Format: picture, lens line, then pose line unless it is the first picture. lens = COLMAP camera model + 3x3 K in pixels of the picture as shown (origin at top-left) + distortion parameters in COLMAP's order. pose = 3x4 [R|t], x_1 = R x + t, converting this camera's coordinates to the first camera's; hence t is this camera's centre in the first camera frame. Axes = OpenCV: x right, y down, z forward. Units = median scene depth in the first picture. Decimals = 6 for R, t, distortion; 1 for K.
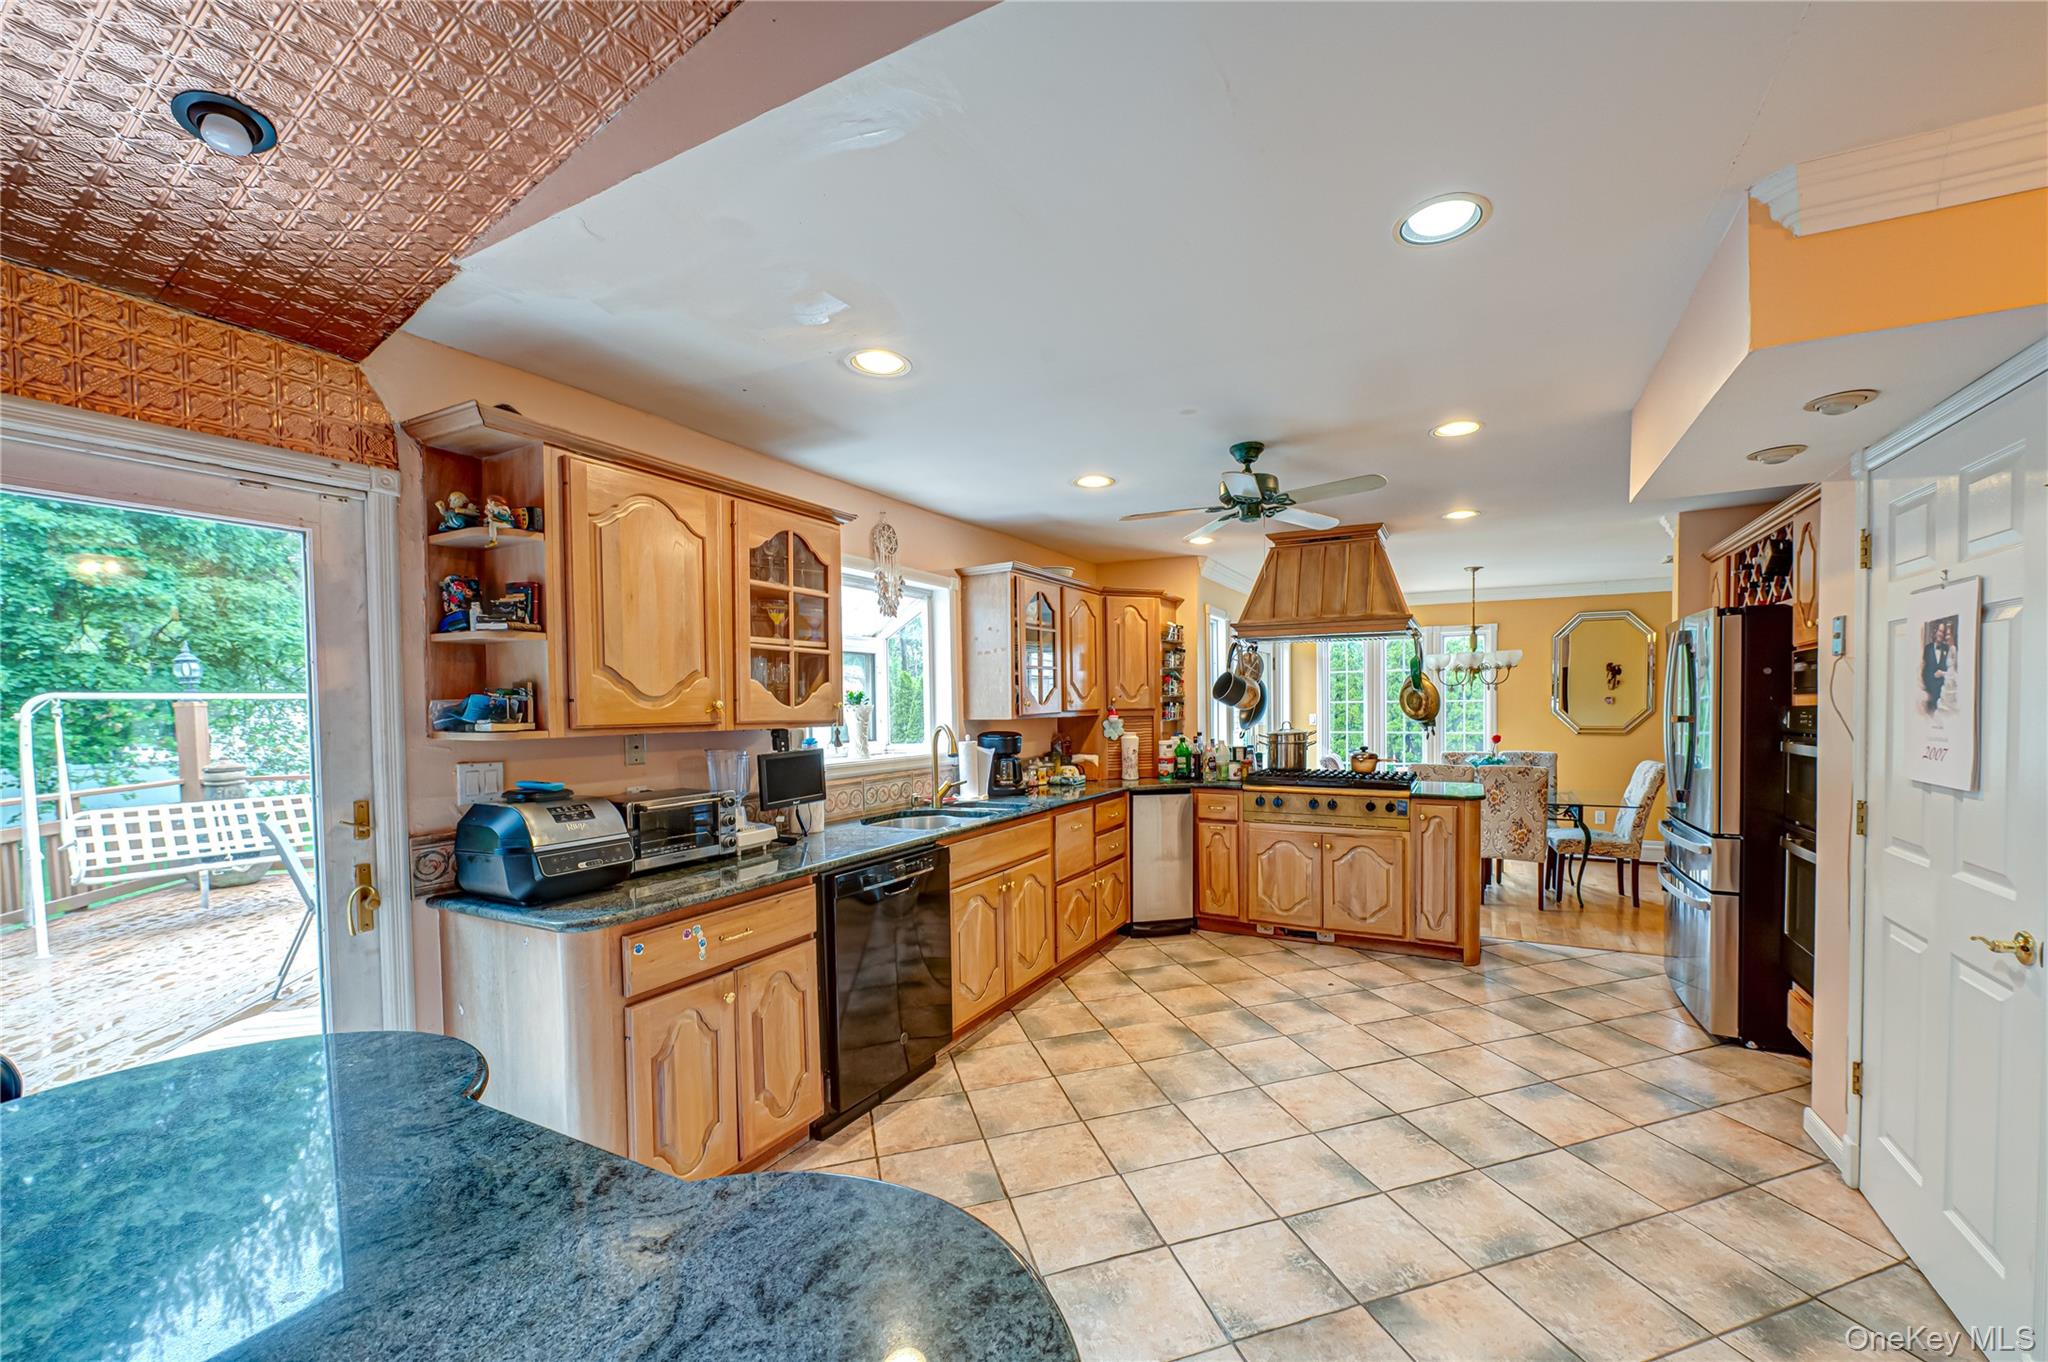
lens RADIAL K [[802.6, 0, 1085.8], [0, 802.6, 727.8], [0, 0, 1]] dist [-0.015986, -0.000890]
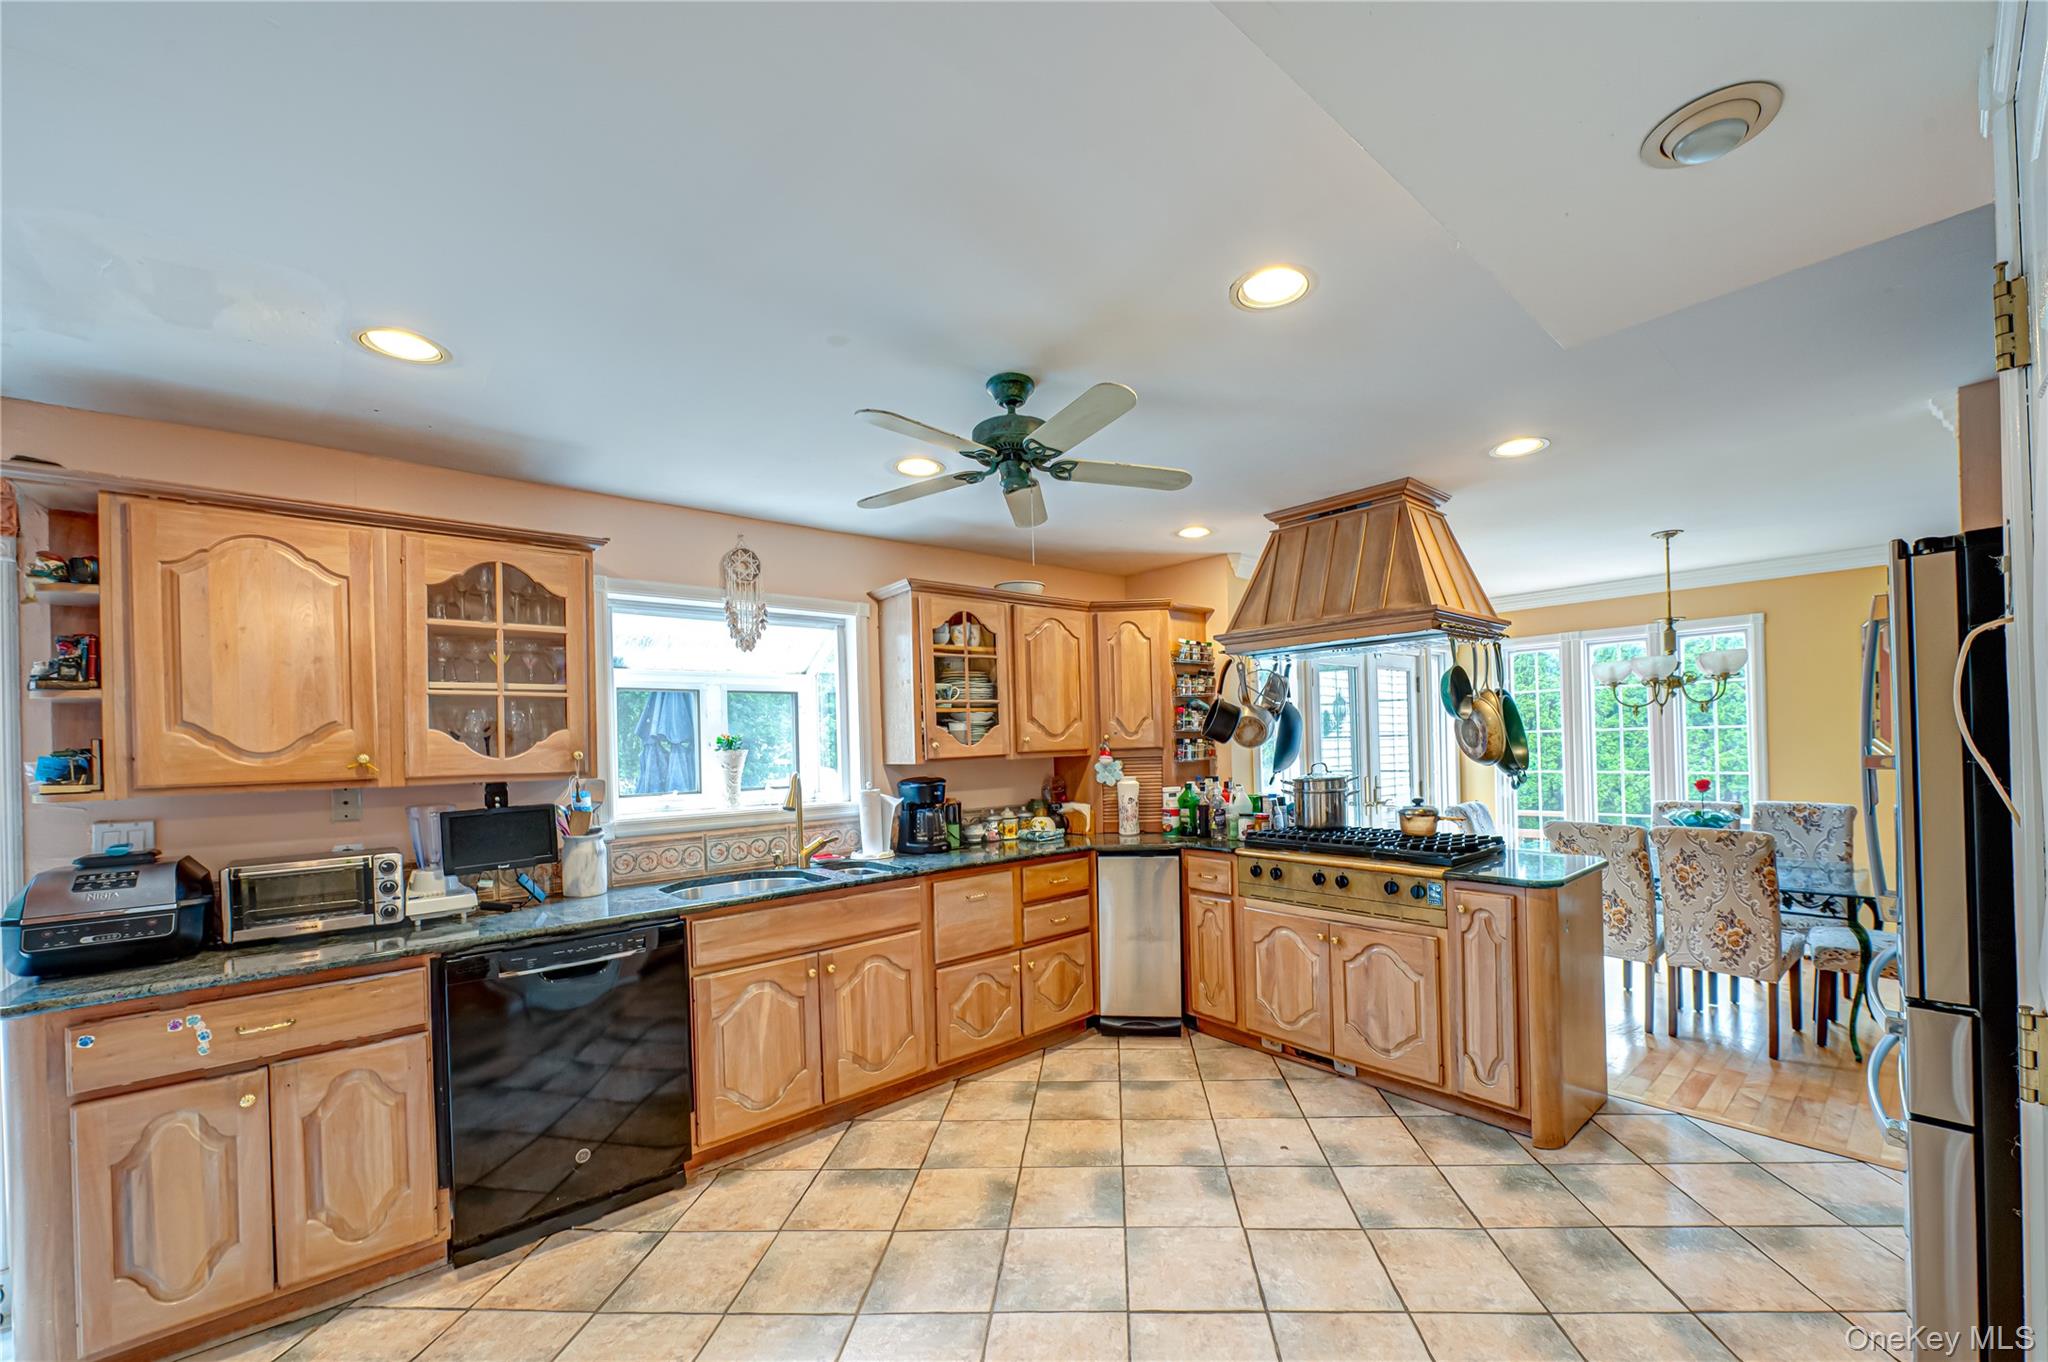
lens RADIAL K [[807.0, 0, 1075.5], [0, 807.0, 743.5], [0, 0, 1]] dist [-0.007272, -0.000404]
pose [[0.932582, -0.013022, -0.360722, 0.368742], [0.005742, 0.999758, -0.021246, -0.013366], [0.360912, 0.017742, 0.932431, 0.263365]]
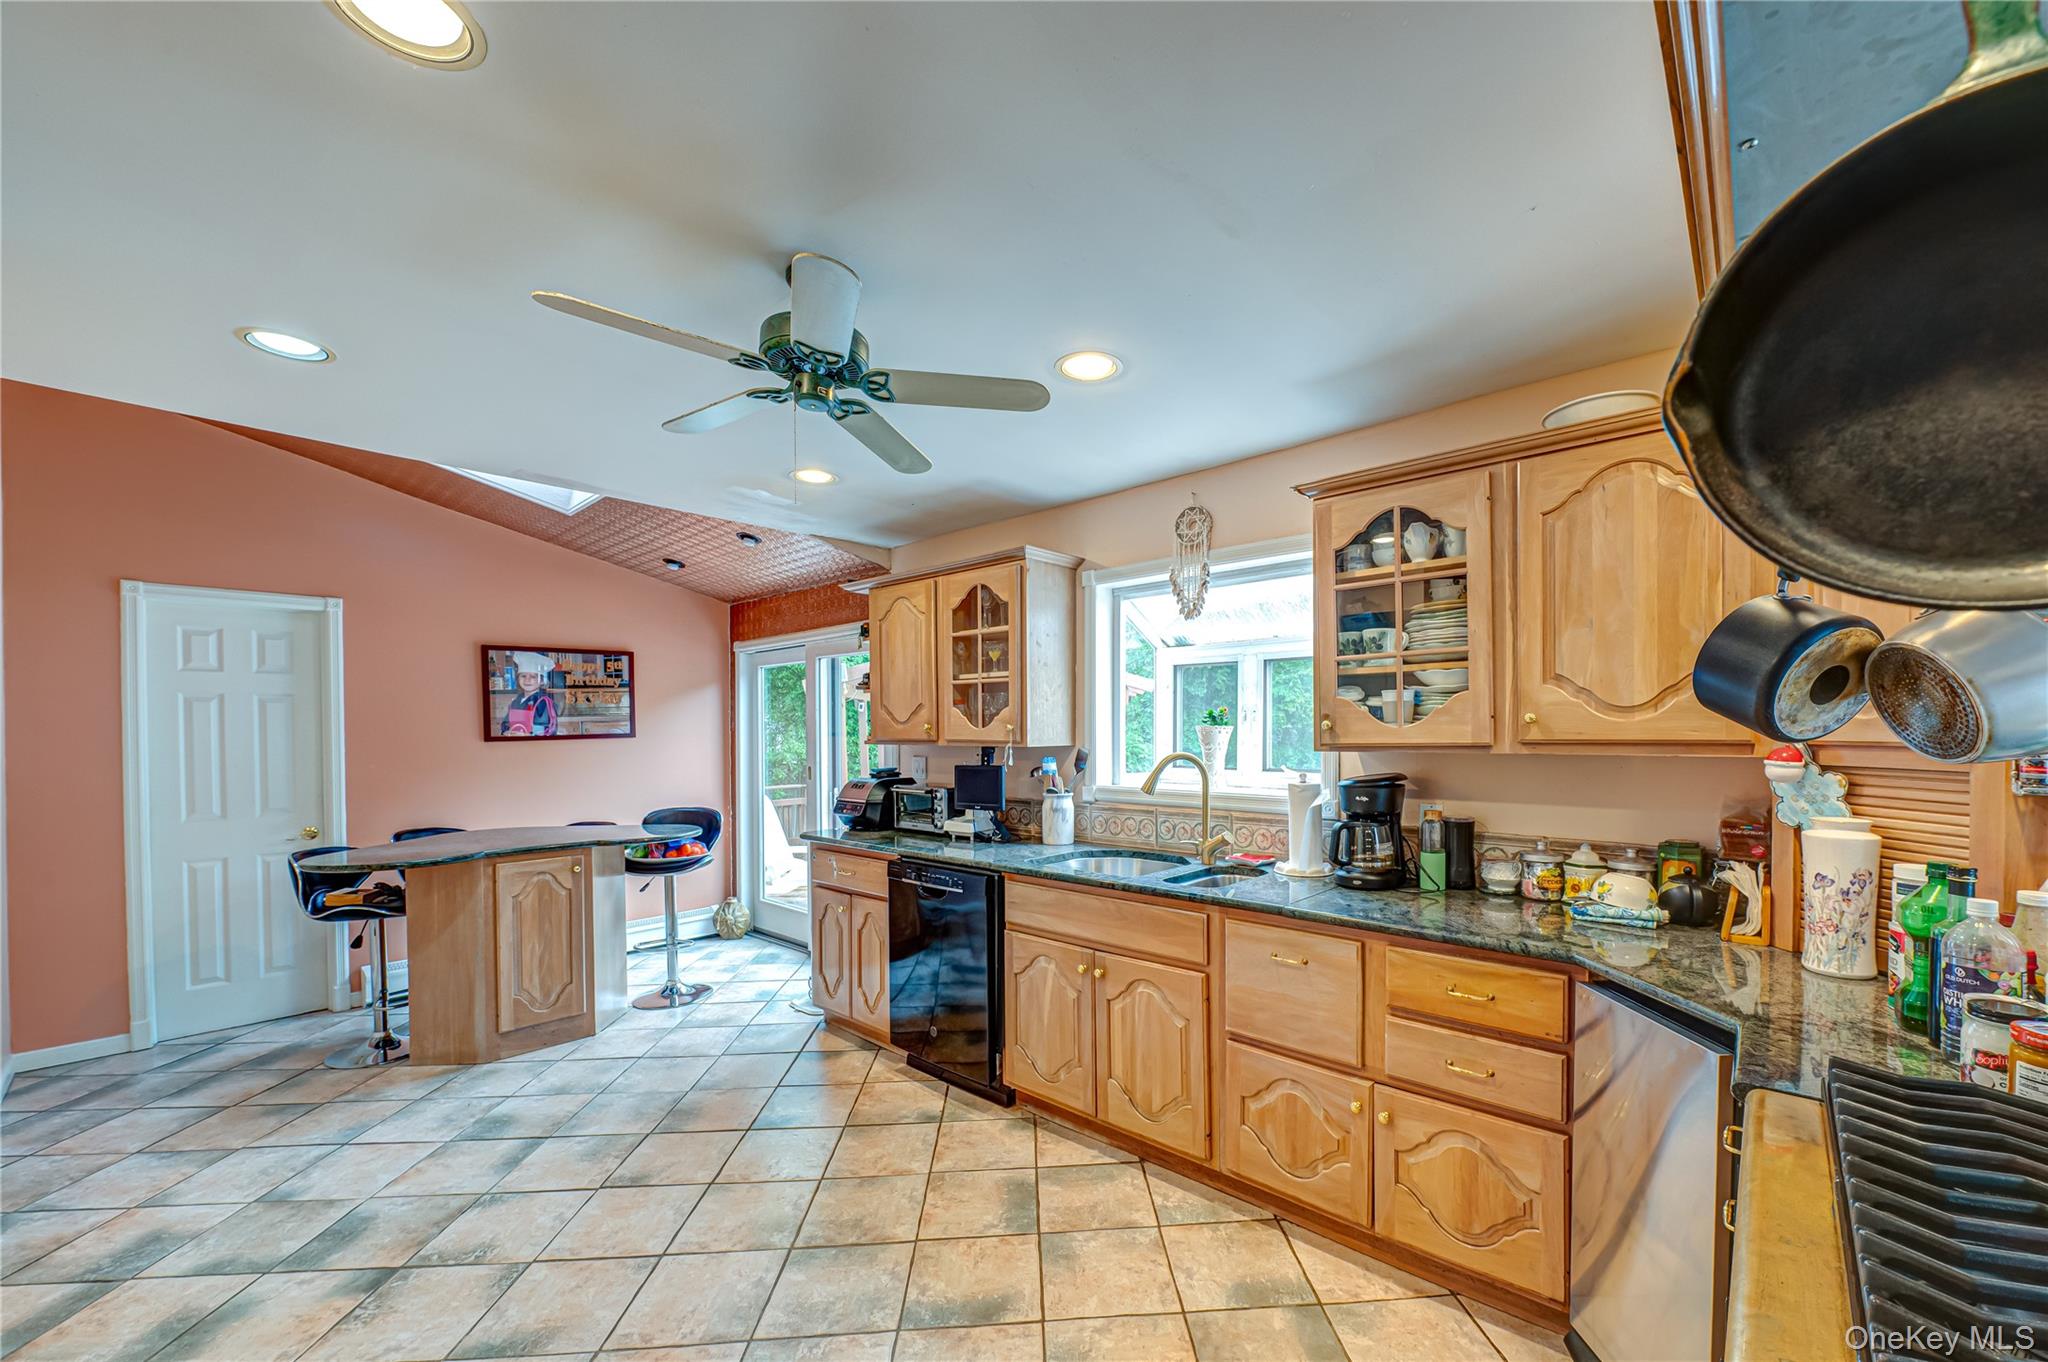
lens RADIAL K [[802.6, 0, 1085.8], [0, 802.6, 727.8], [0, 0, 1]] dist [-0.015986, -0.000890]
pose [[-0.250981, 0.019870, -0.967788, 0.515309], [-0.015766, 0.999573, 0.024612, -0.039639], [0.967864, 0.021435, -0.250561, 0.972551]]
